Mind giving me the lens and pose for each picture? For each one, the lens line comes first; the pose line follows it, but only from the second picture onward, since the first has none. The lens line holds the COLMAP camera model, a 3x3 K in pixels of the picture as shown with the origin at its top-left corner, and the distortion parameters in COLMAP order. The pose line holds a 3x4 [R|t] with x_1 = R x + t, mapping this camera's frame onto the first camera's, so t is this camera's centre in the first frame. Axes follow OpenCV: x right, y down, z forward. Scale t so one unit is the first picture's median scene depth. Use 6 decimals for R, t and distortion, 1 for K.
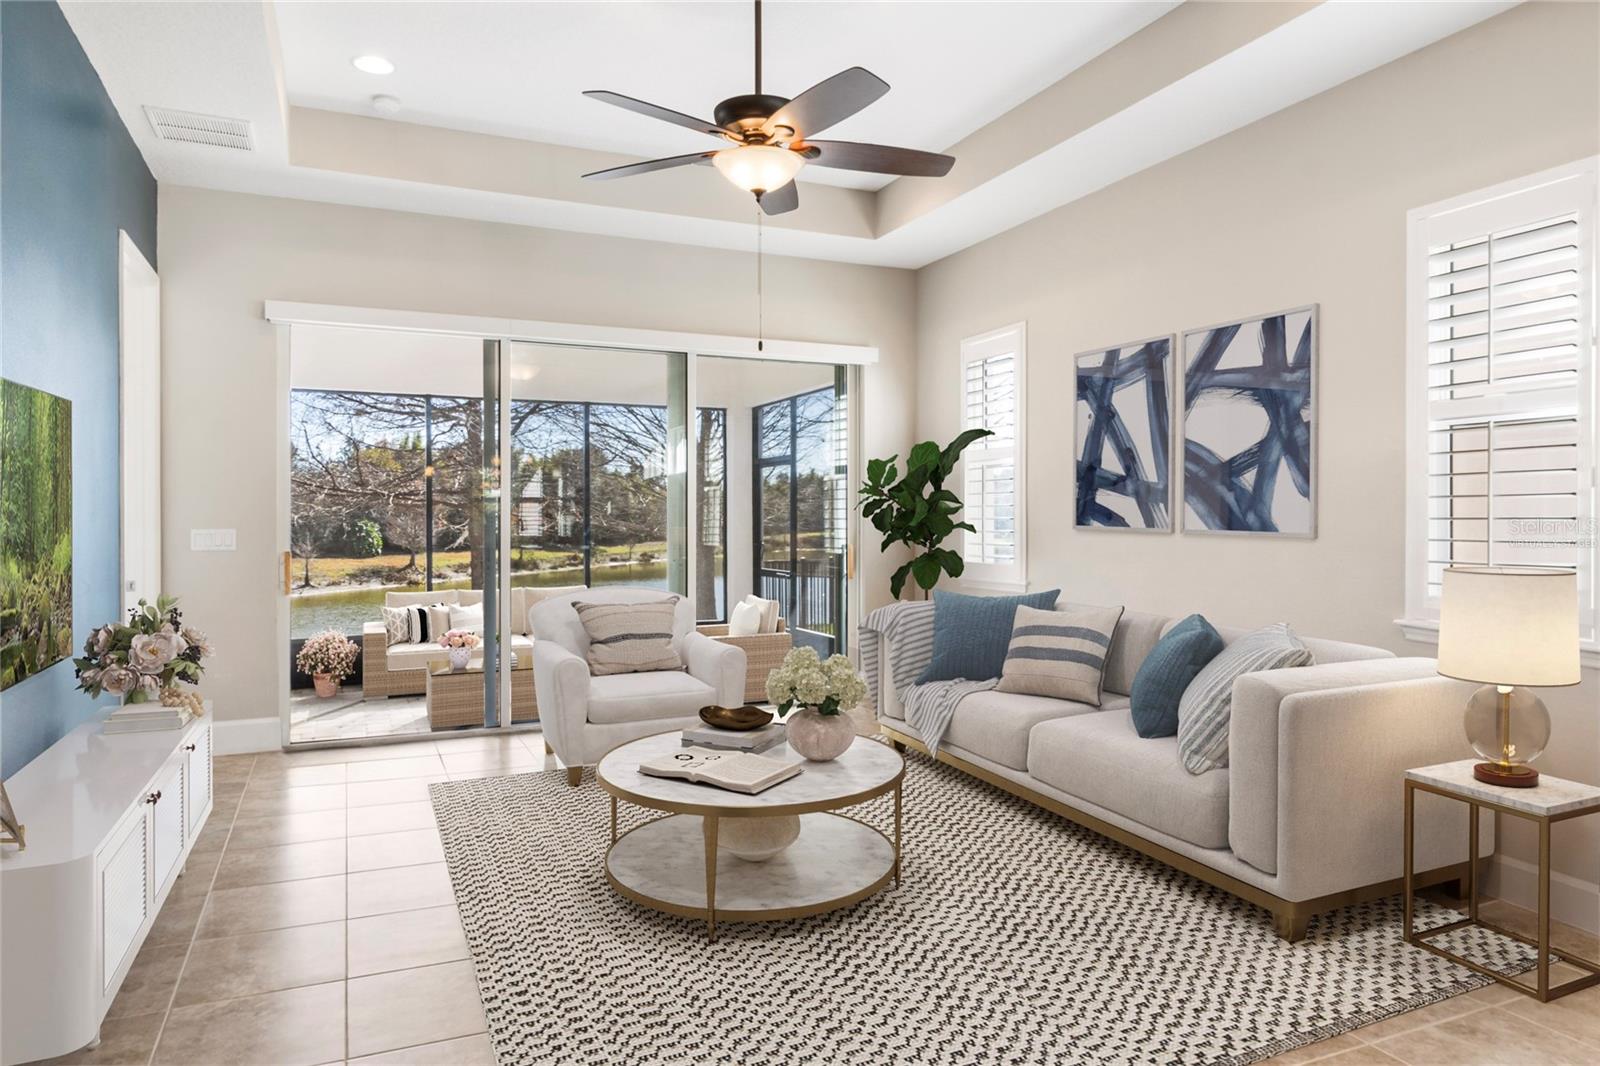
lens RADIAL K [[1001.4, 0, 801.1], [0, 1001.4, 532.3], [0, 0, 1]] dist [0.007453, 0.001535]
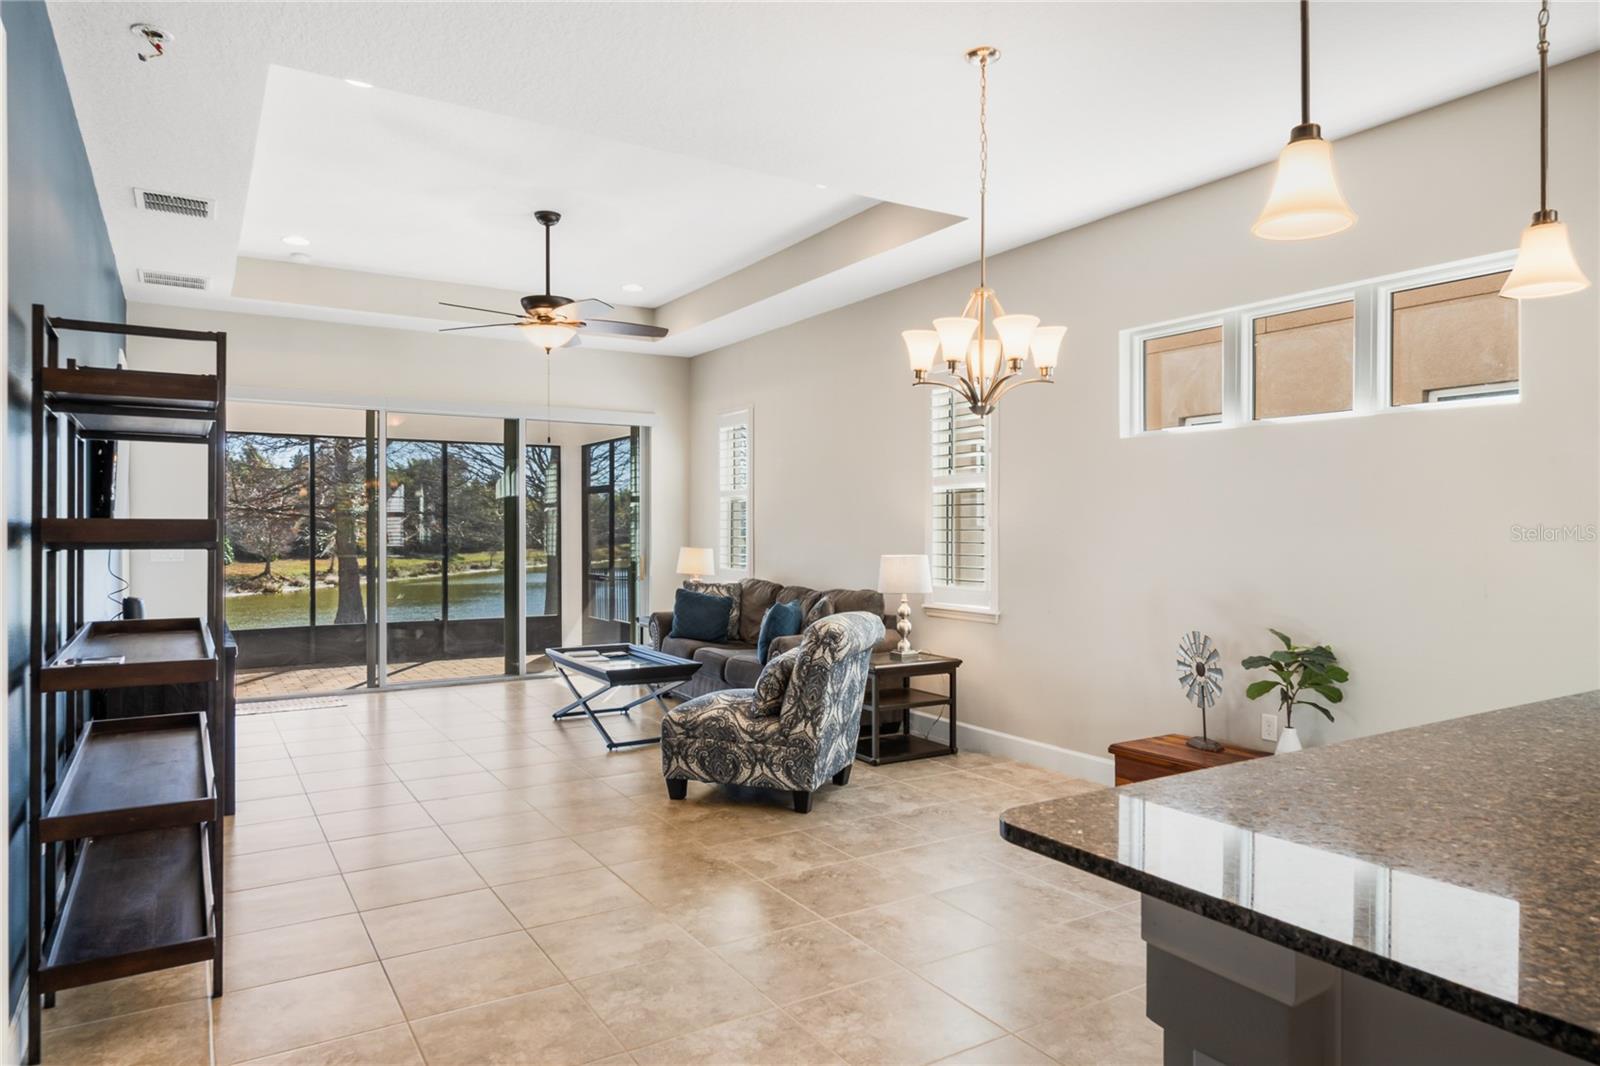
lens RADIAL K [[1001.4, 0, 812.6], [0, 1001.4, 528.3], [0, 0, 1]] dist [0.007453, 0.001535]
pose [[0.990454, 0.000936, 0.137839, 0.062690], [0.000418, 0.999952, -0.009795, -0.008167], [-0.137841, 0.009759, 0.990406, -0.276060]]
